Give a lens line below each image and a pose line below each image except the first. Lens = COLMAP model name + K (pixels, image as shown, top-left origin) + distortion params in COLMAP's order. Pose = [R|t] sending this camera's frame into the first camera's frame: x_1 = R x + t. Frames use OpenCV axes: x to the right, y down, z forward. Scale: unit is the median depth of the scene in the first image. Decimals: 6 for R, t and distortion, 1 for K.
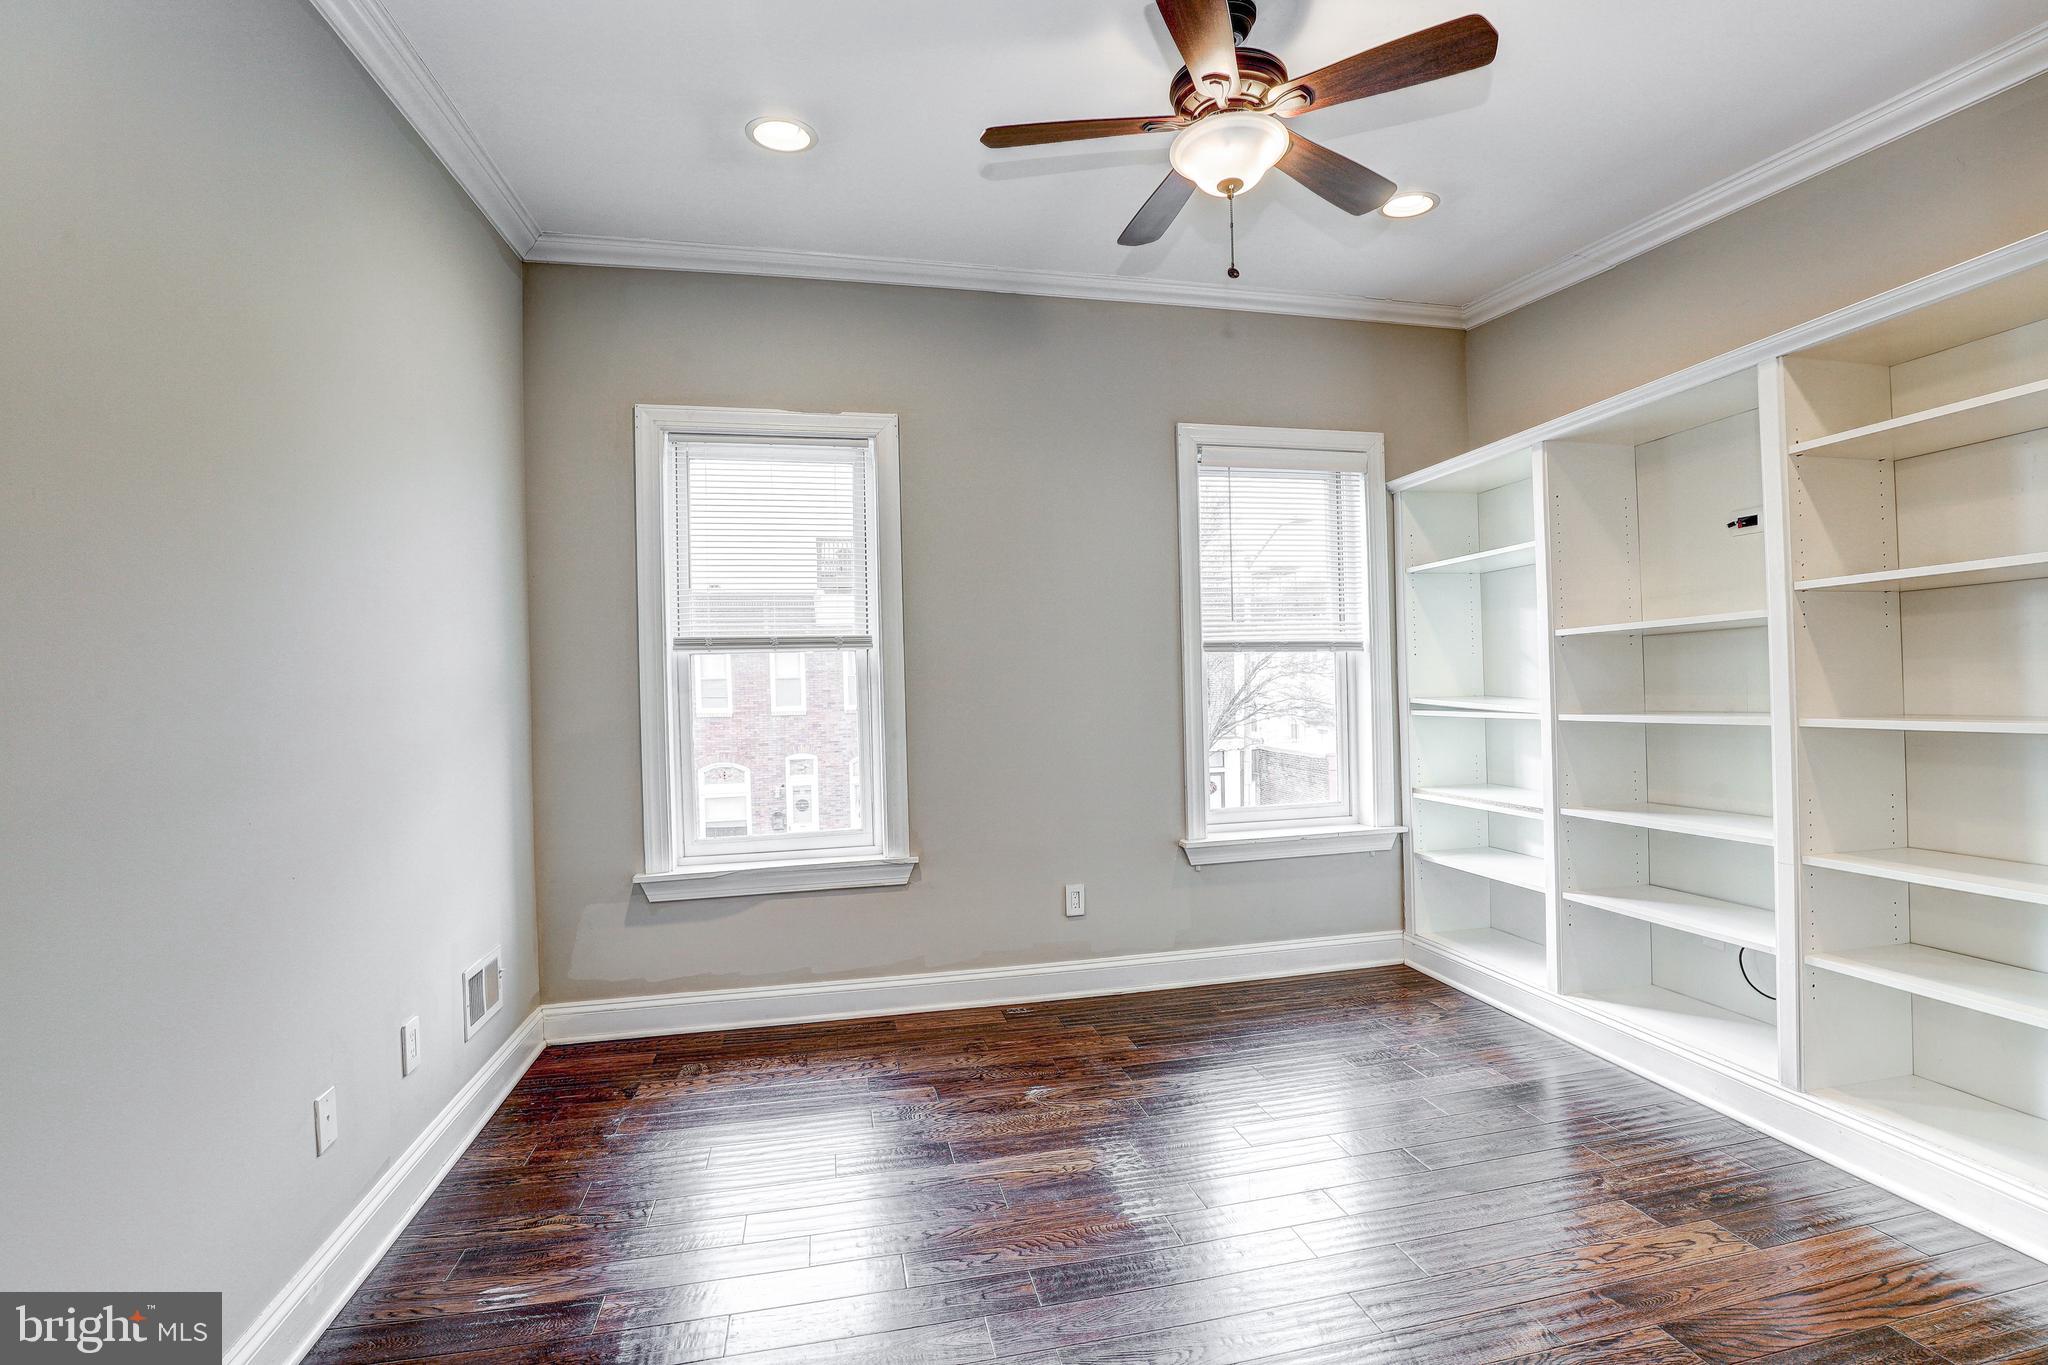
lens RADIAL K [[947.5, 0, 1007.8], [0, 947.5, 684.1], [0, 0, 1]] dist [-0.030693, 0.007094]
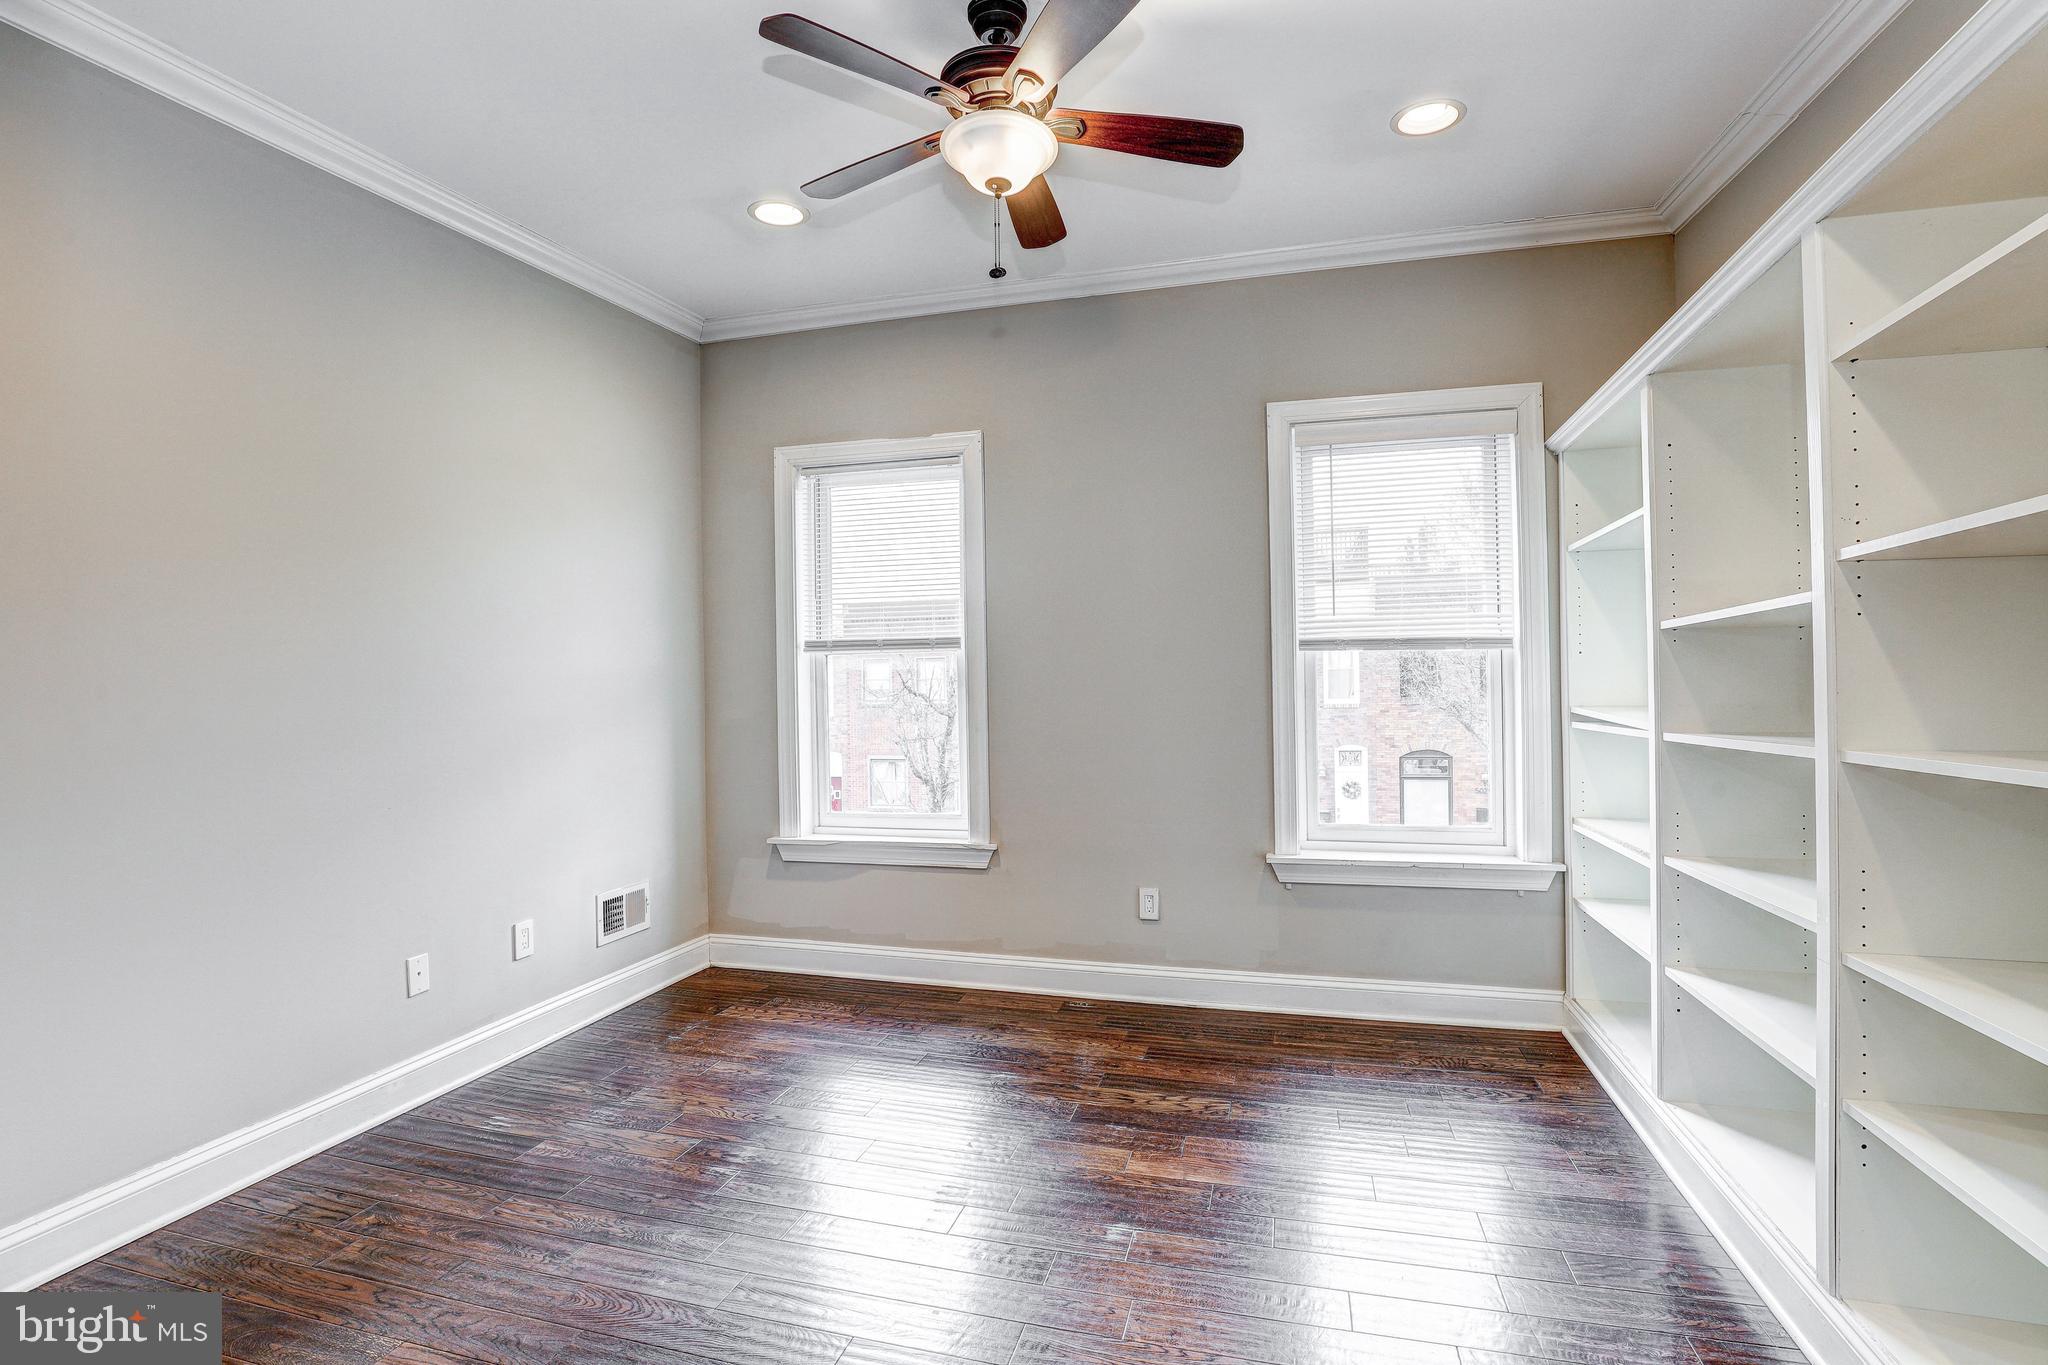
lens RADIAL K [[947.5, 0, 1046.8], [0, 947.5, 688.0], [0, 0, 1]] dist [-0.030693, 0.007094]
pose [[0.882981, 0.013945, -0.469202, 0.455957], [-0.008964, 0.999877, 0.012847, -0.008169], [0.469324, -0.007137, 0.882997, 0.087725]]
